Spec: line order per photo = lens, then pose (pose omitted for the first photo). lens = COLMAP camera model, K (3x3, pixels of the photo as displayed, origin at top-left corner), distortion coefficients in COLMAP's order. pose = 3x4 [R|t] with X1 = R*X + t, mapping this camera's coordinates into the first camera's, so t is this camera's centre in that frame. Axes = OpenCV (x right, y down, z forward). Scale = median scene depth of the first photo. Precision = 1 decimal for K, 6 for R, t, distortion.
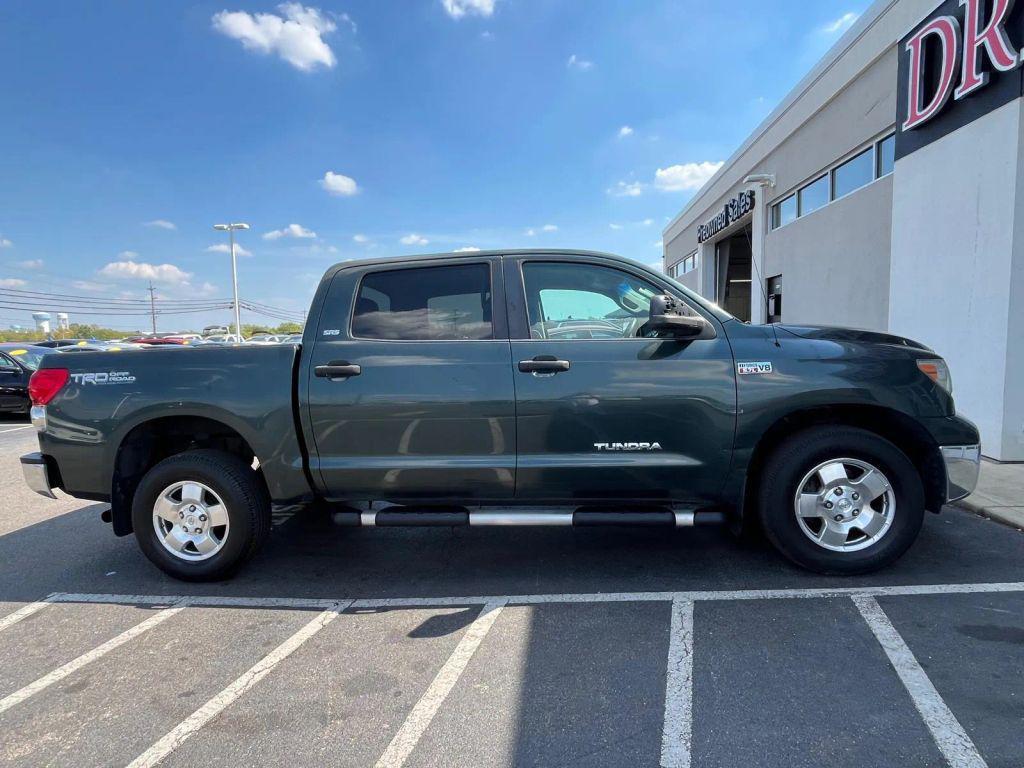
lens RADIAL K [[564.2, 0, 512.0], [0, 564.2, 384.0], [0, 0, 1]] dist [0.003183, 0.000881]
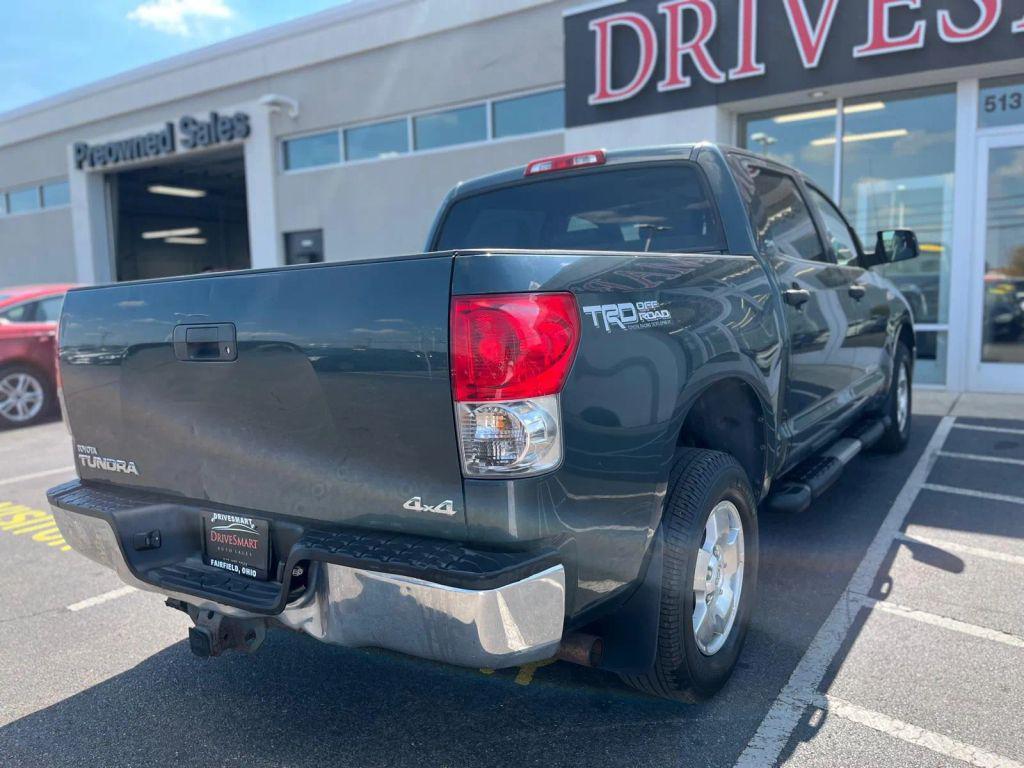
lens RADIAL K [[741.4, 0, 514.2], [0, 741.4, 401.0], [0, 0, 1]] dist [-0.001852, -0.004032]
pose [[0.491049, -0.110810, 0.864056, -1.243452], [0.092549, 0.992899, 0.074737, 0.003782], [-0.866202, 0.043268, 0.497818, 0.804731]]
